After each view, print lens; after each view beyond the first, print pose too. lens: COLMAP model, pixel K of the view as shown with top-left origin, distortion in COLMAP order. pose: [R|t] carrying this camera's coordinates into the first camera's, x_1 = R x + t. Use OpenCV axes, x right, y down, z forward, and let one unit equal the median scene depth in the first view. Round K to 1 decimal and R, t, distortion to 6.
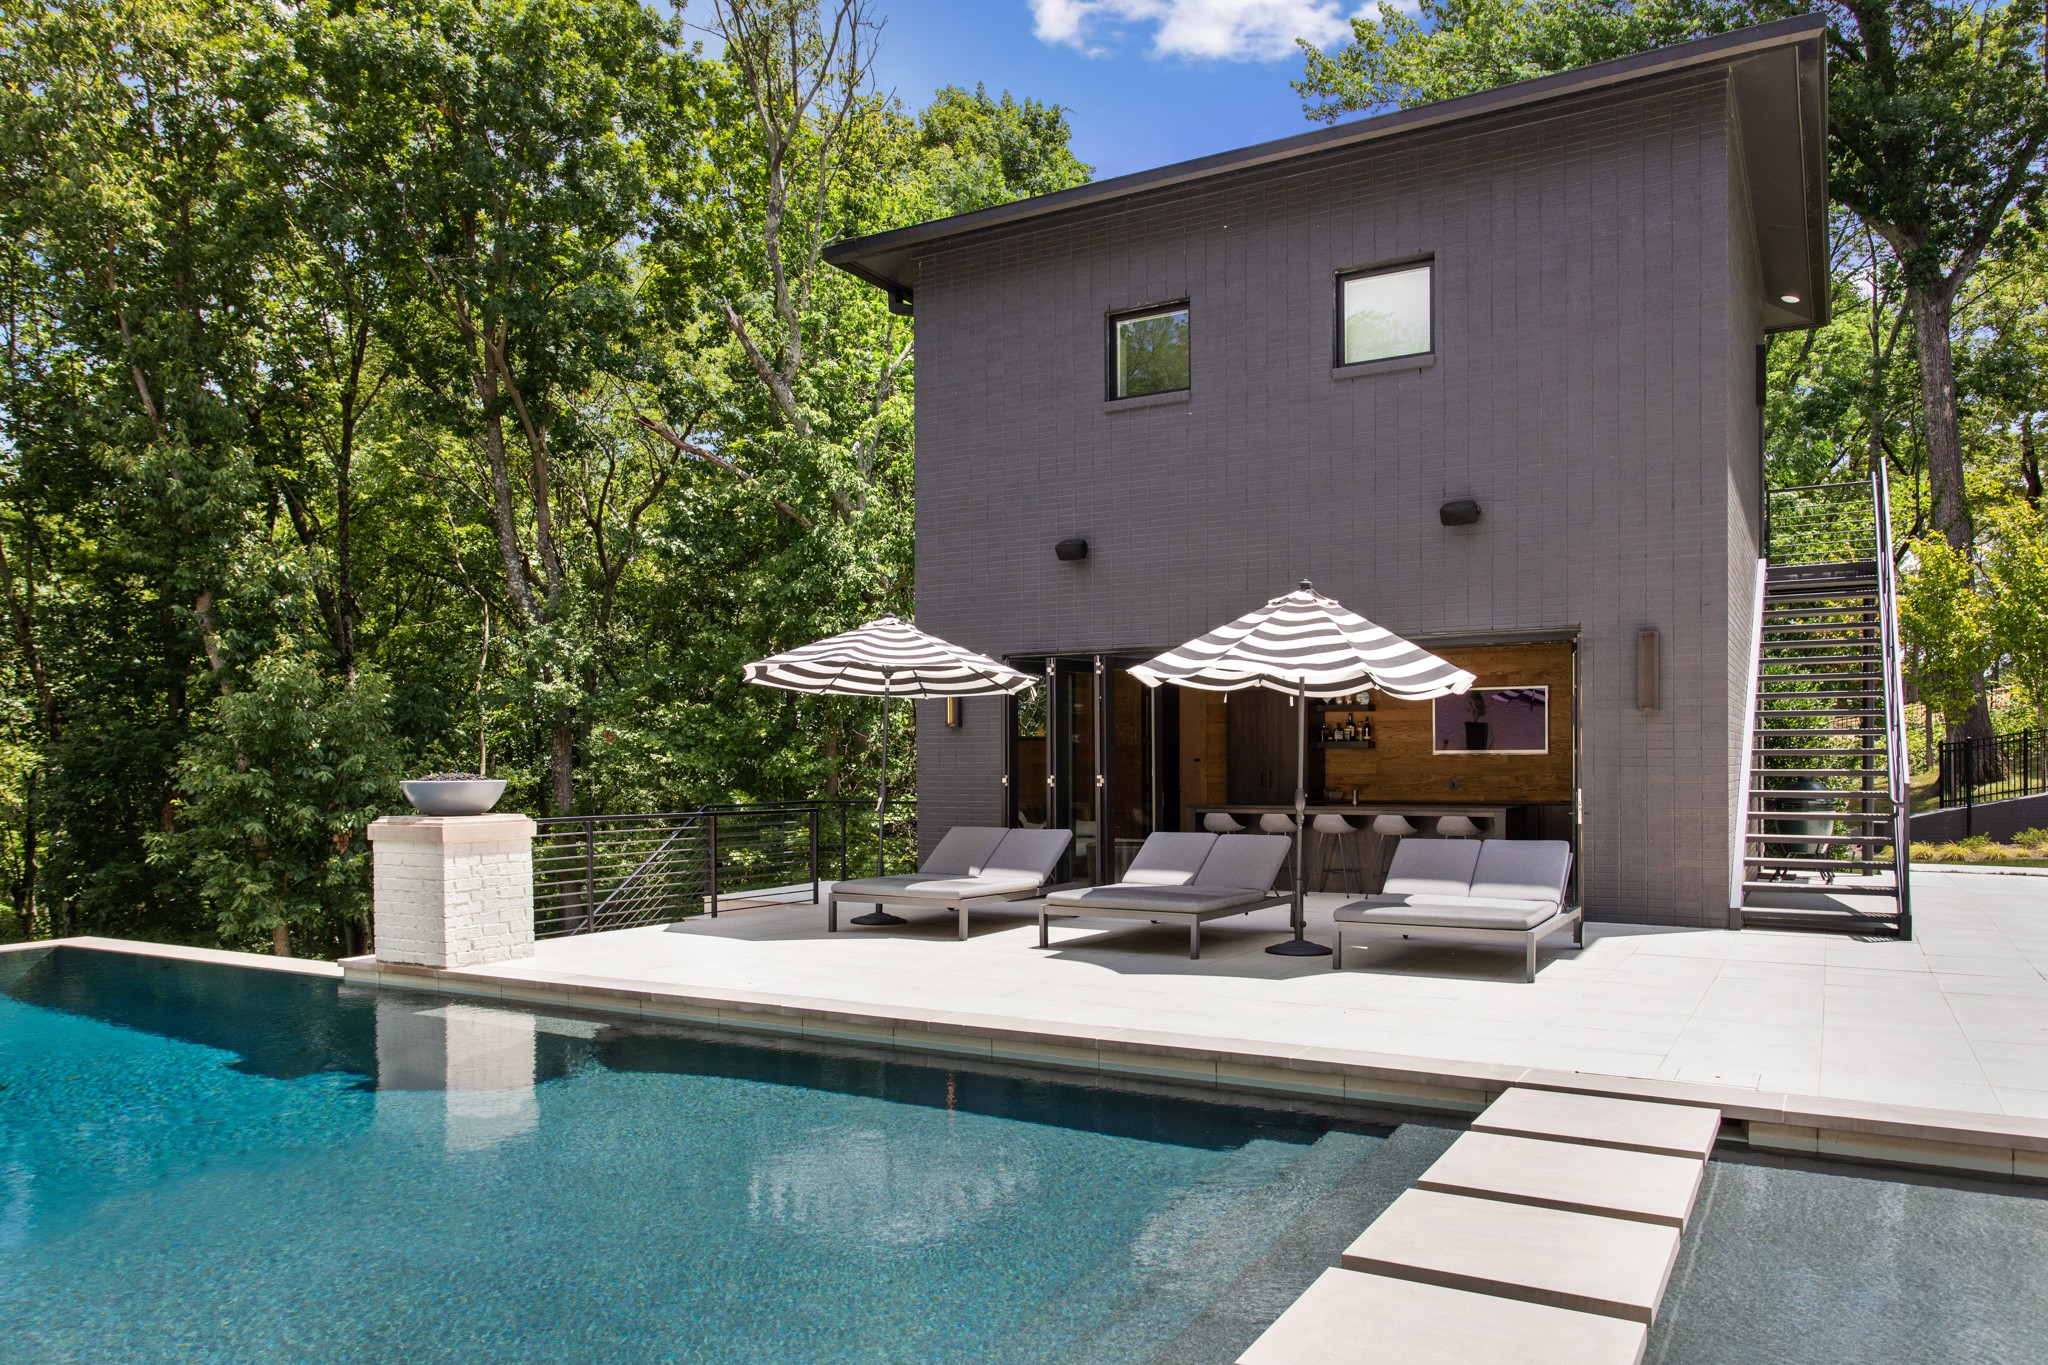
lens RADIAL K [[1426.1, 0, 1020.3], [0, 1426.1, 708.4], [0, 0, 1]] dist [0.040802, 0.000749]
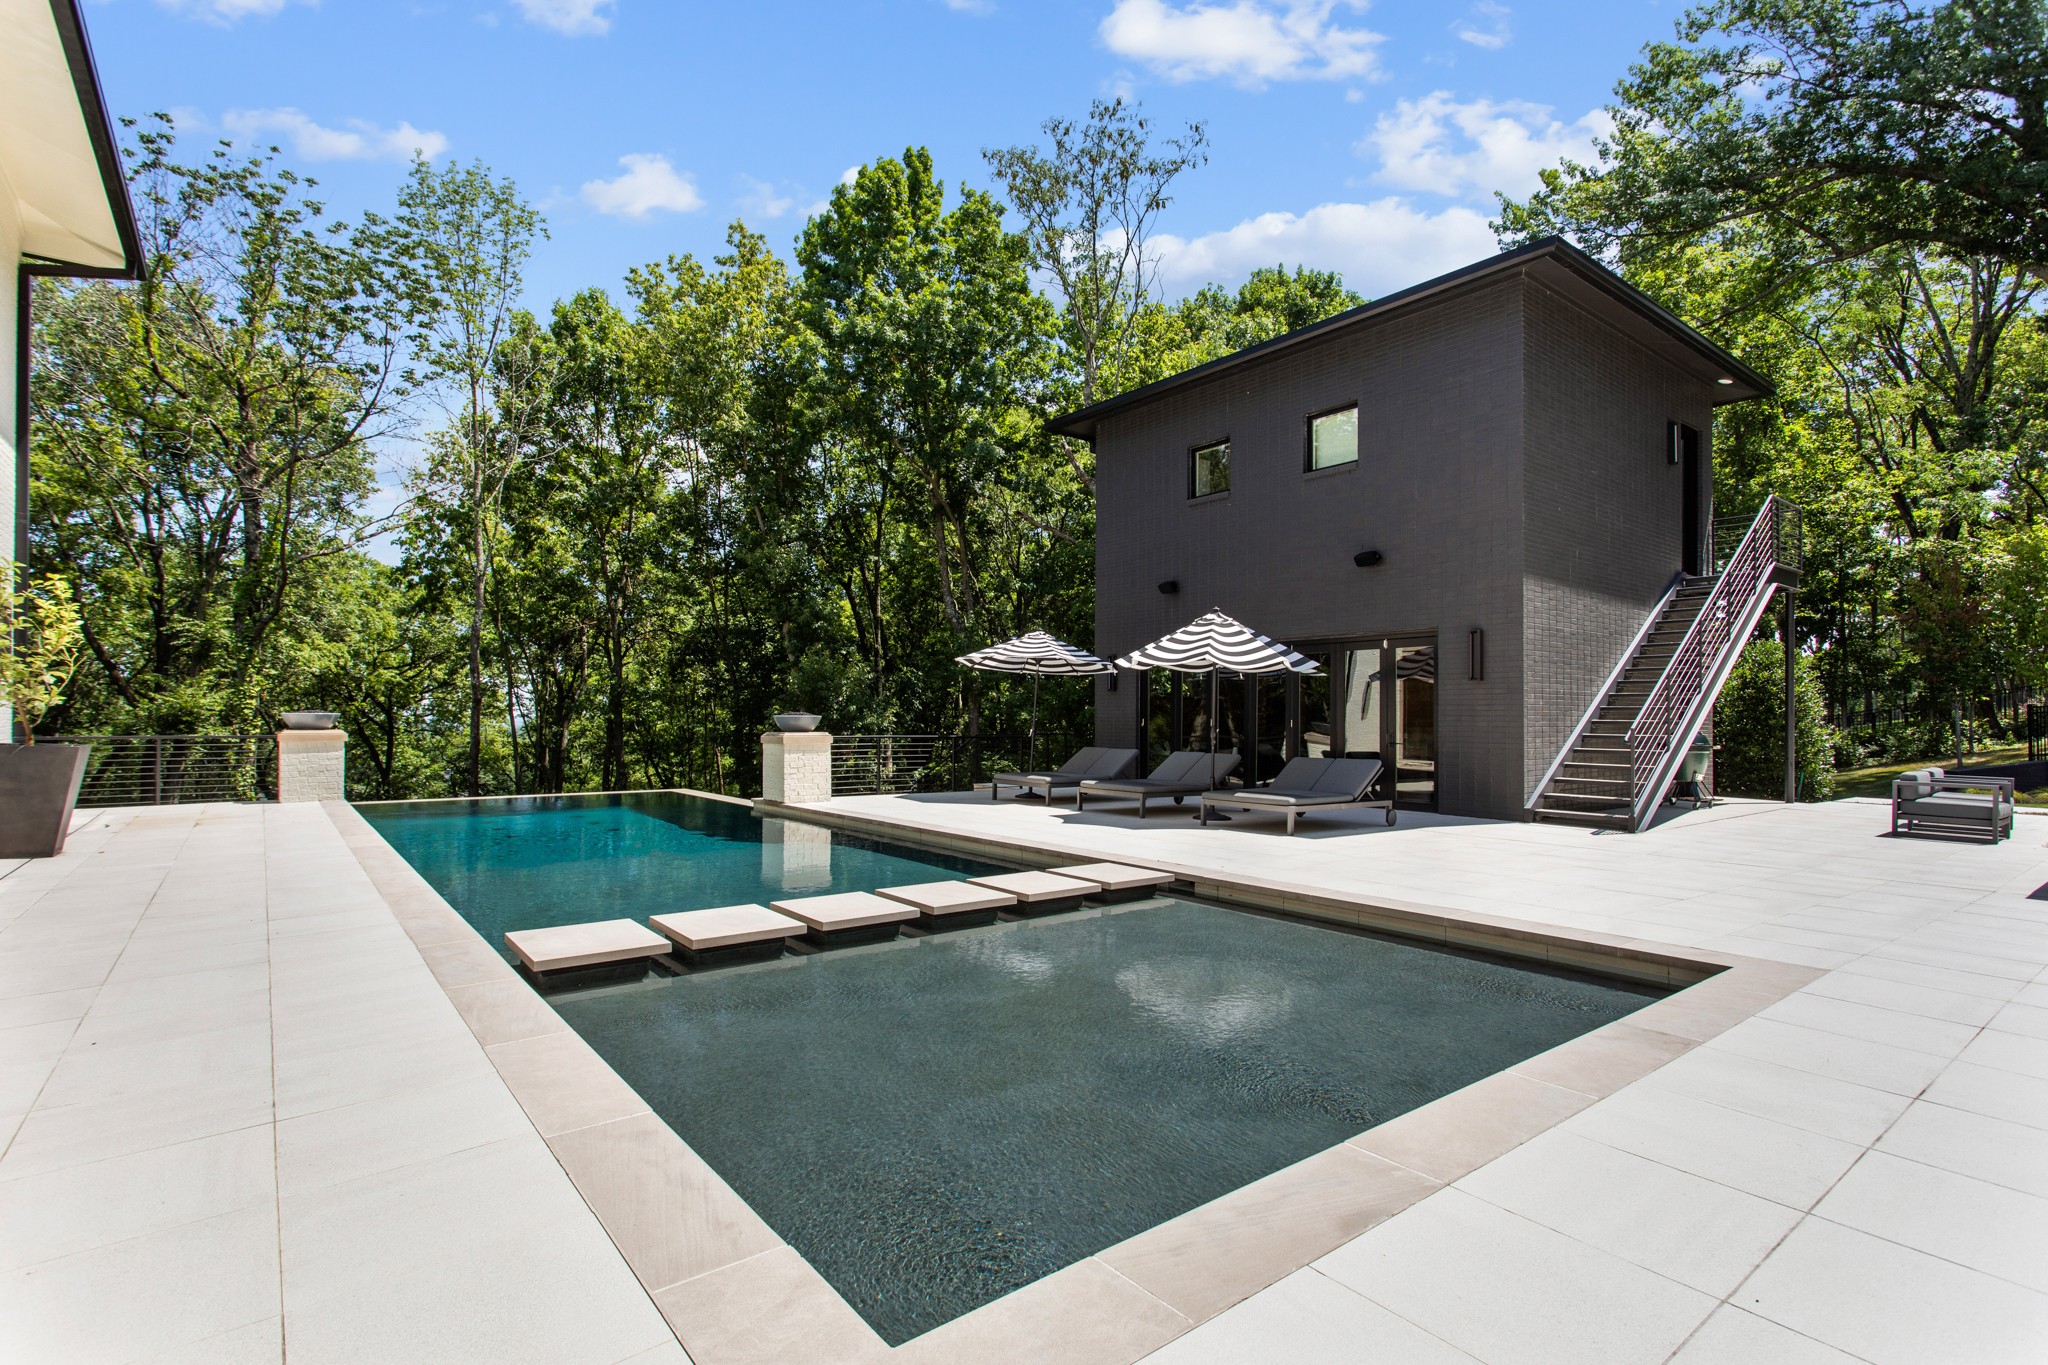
lens RADIAL K [[975.8, 0, 1024.0], [0, 975.8, 682.5], [0, 0, 1]] dist [0.000357, 0.000273]
pose [[0.926844, -0.004396, -0.375422, 0.358855], [0.005701, 0.999981, 0.002365, -0.001458], [0.375405, -0.004332, 0.926851, -0.170543]]
